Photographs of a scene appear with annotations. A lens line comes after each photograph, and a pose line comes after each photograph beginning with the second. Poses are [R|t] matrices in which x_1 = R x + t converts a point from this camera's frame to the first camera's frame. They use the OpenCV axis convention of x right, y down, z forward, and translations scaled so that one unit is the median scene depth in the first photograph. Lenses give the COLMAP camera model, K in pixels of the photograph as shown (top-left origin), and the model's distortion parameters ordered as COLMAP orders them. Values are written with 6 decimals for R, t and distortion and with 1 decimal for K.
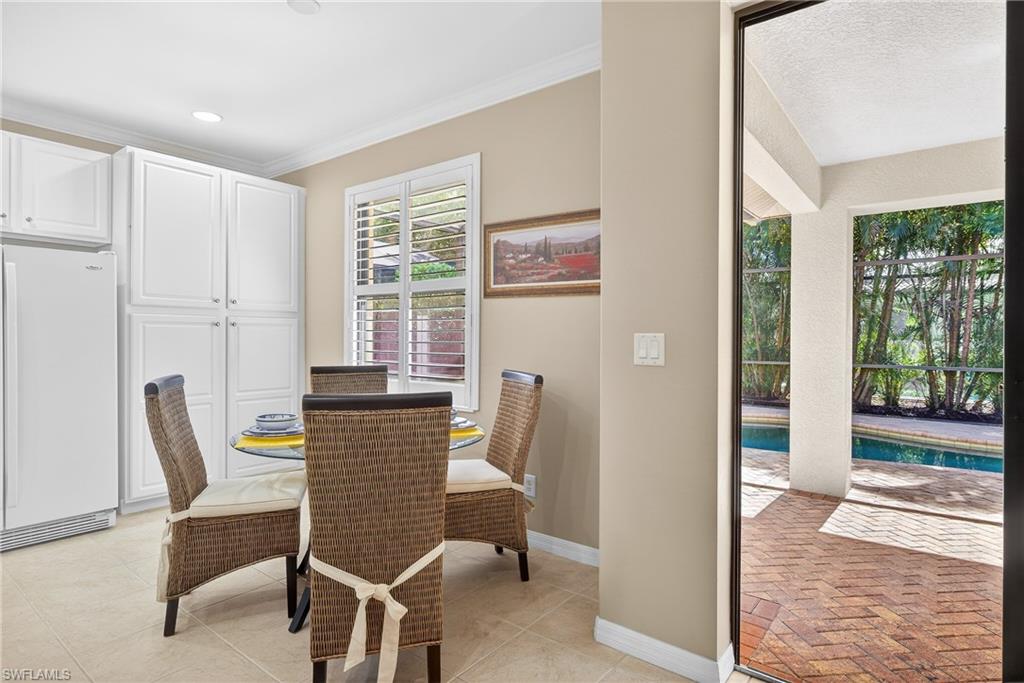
lens RADIAL K [[545.5, 0, 512.0], [0, 545.5, 341.5], [0, 0, 1]] dist [0.000474, -0.000072]
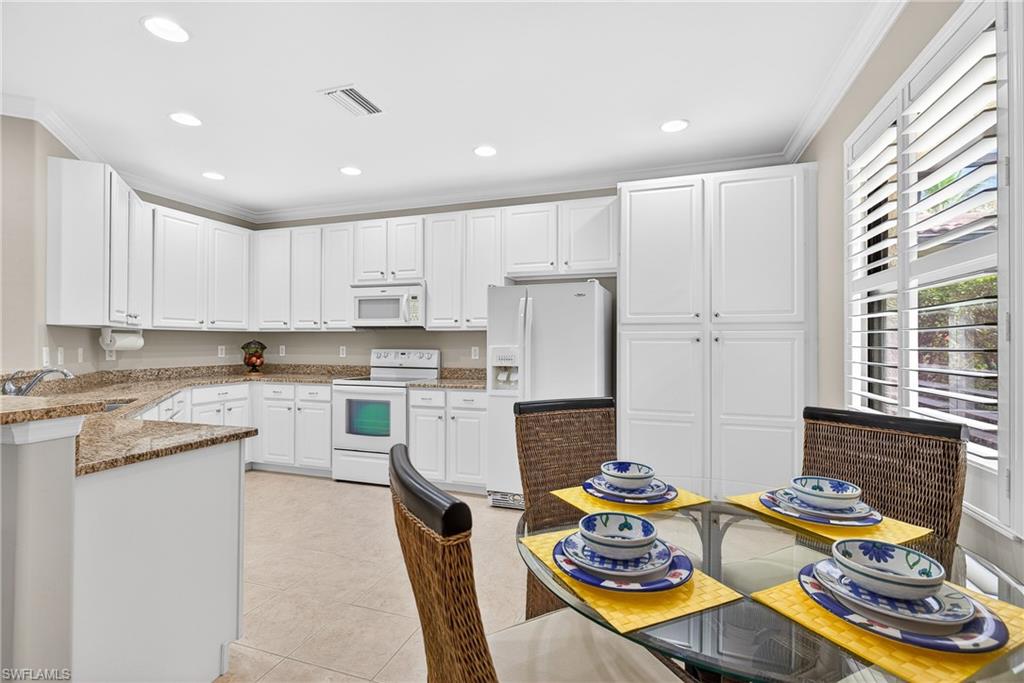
lens RADIAL K [[475.6, 0, 511.7], [0, 475.6, 340.2], [0, 0, 1]] dist [0.003077, 0.000376]
pose [[0.322047, -0.008895, -0.946682, 0.158081], [-0.006417, 0.999912, -0.011577, -0.022629], [0.946702, 0.009803, 0.321962, 0.499366]]
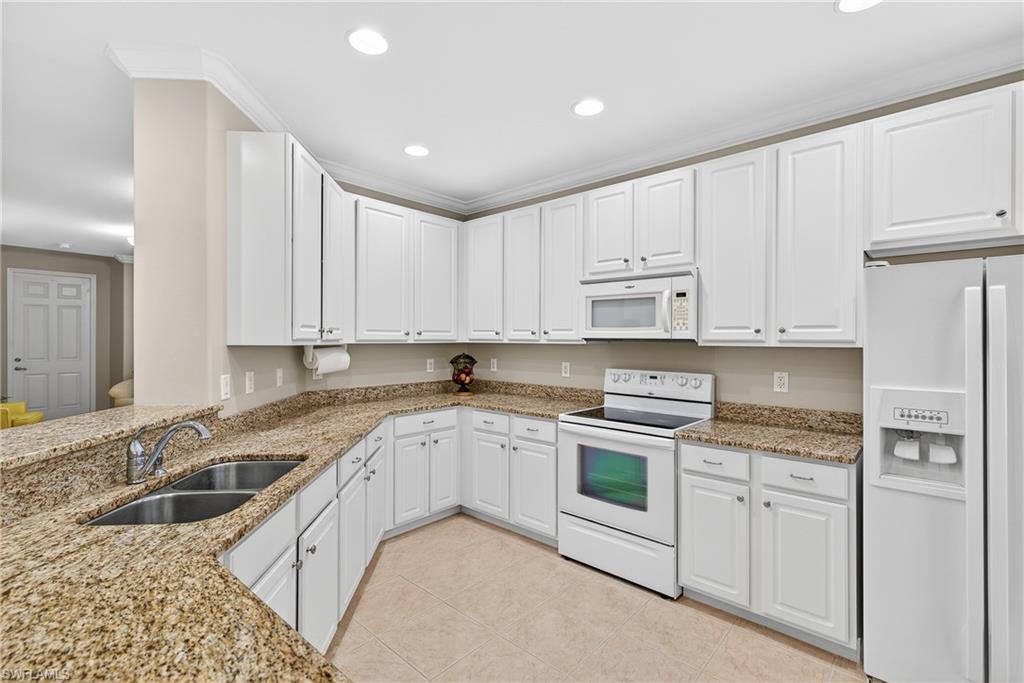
lens RADIAL K [[457.6, 0, 508.2], [0, 457.6, 338.1], [0, 0, 1]] dist [0.000145, -0.000202]
pose [[-0.082363, -0.005580, -0.996587, -0.316982], [-0.010115, 0.999937, -0.004763, -0.067674], [0.996551, 0.009688, -0.082414, 0.432551]]
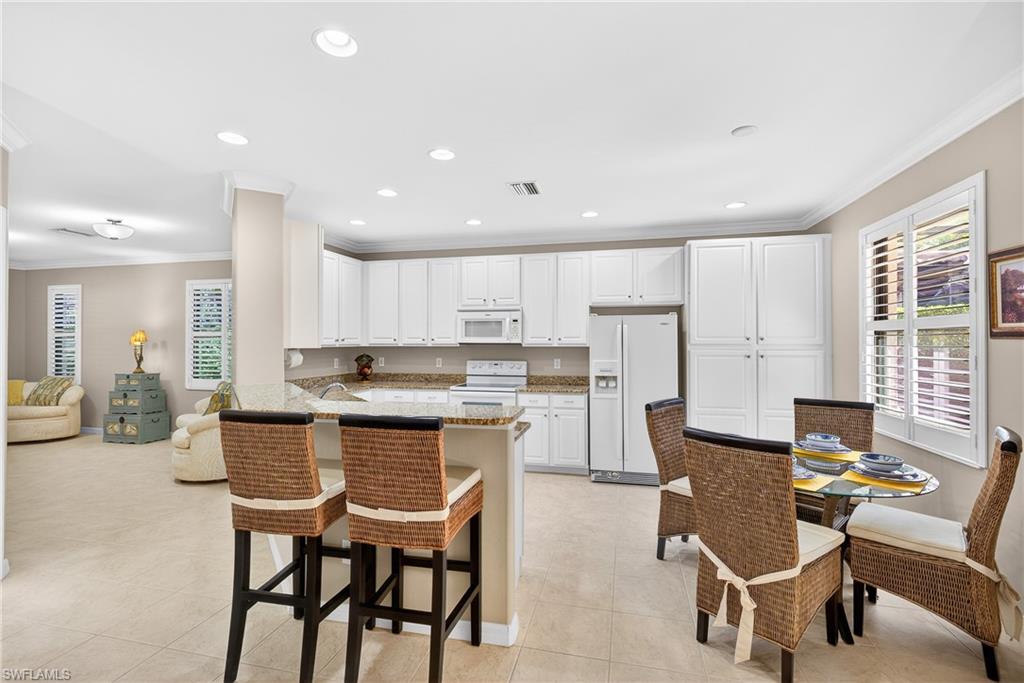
lens RADIAL K [[475.6, 0, 511.7], [0, 475.6, 340.2], [0, 0, 1]] dist [0.003077, 0.000376]
pose [[0.408655, -0.008769, -0.912647, 0.324080], [-0.003612, 0.999930, -0.011226, -0.065327], [0.912682, 0.007884, 0.408595, 0.004786]]
